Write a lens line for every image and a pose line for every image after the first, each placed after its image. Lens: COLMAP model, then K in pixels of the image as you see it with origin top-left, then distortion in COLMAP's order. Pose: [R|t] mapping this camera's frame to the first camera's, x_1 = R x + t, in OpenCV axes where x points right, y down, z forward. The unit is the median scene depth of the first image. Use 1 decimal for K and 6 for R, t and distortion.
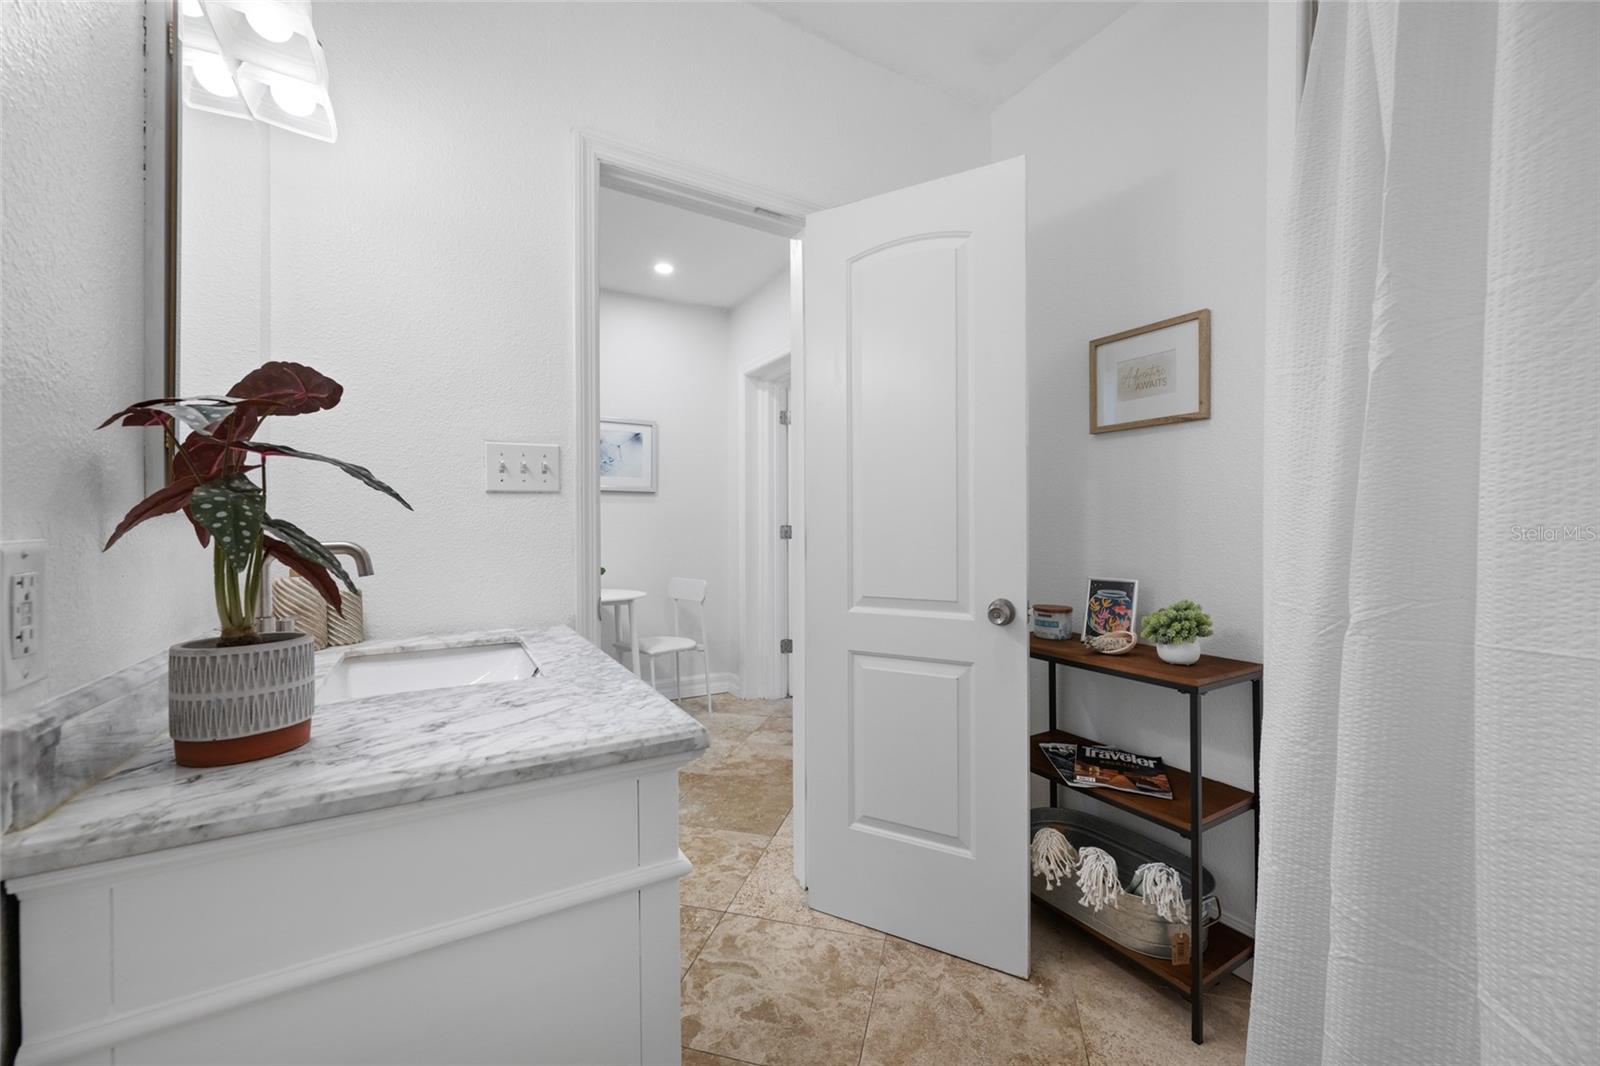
lens RADIAL K [[628.4, 0, 805.3], [0, 628.4, 527.4], [0, 0, 1]] dist [-0.000975, 0.000478]
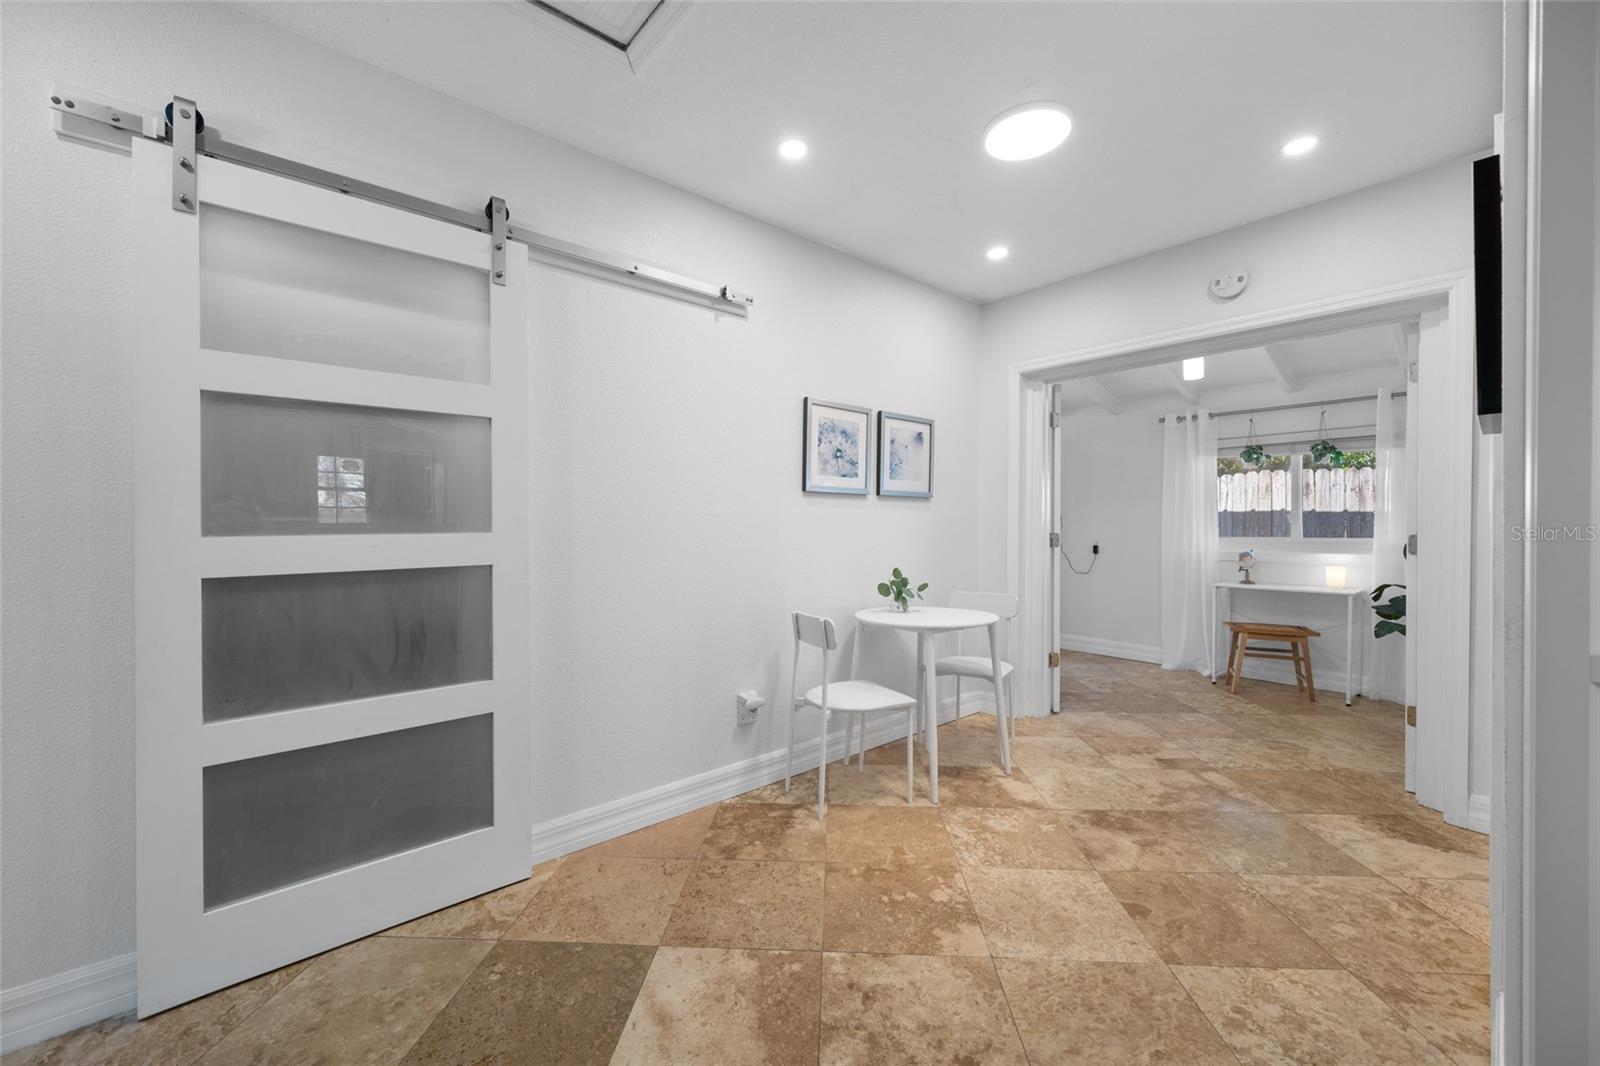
lens RADIAL K [[628.4, 0, 798.0], [0, 628.4, 524.9], [0, 0, 1]] dist [-0.000975, 0.000478]
pose [[0.979184, -0.000829, 0.202974, -1.383936], [0.000530, 0.999999, 0.001530, -0.041445], [-0.202975, -0.001391, 0.979183, 0.337282]]
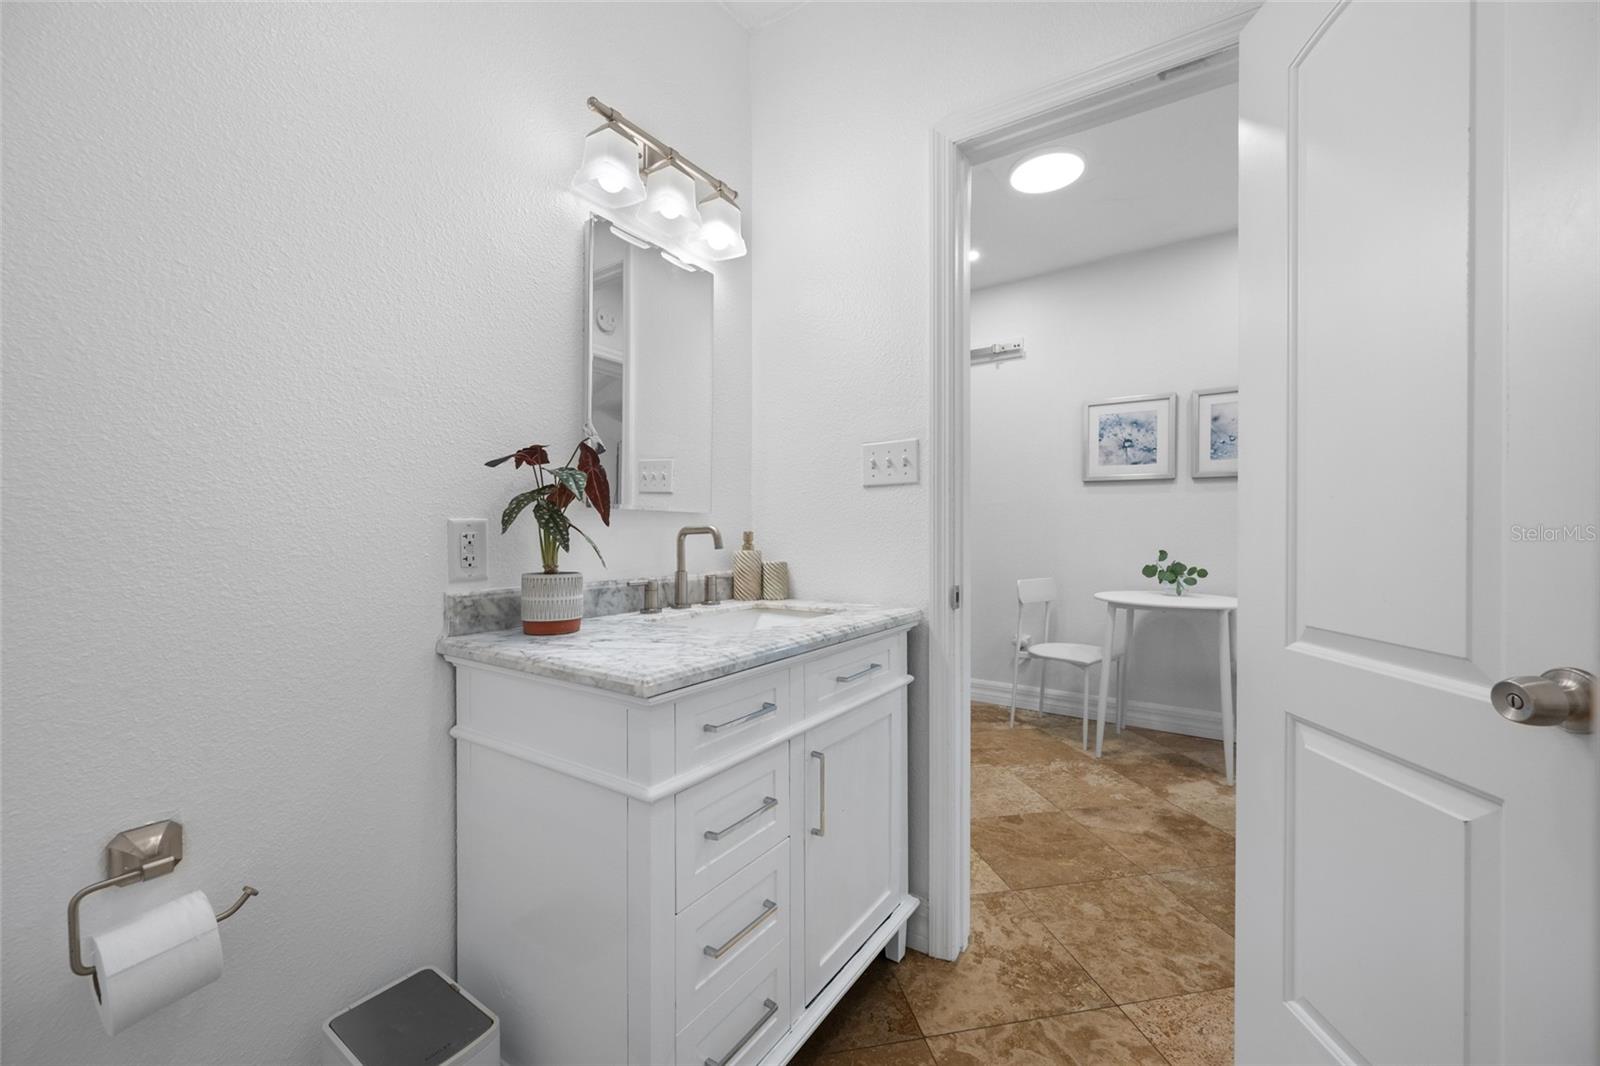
lens RADIAL K [[628.4, 0, 801.6], [0, 628.4, 532.9], [0, 0, 1]] dist [-0.000975, 0.000478]
pose [[0.431184, 0.006559, -0.902240, 0.415051], [0.001720, 0.999966, 0.008091, 0.016735], [0.902263, -0.005041, 0.431158, 0.318340]]
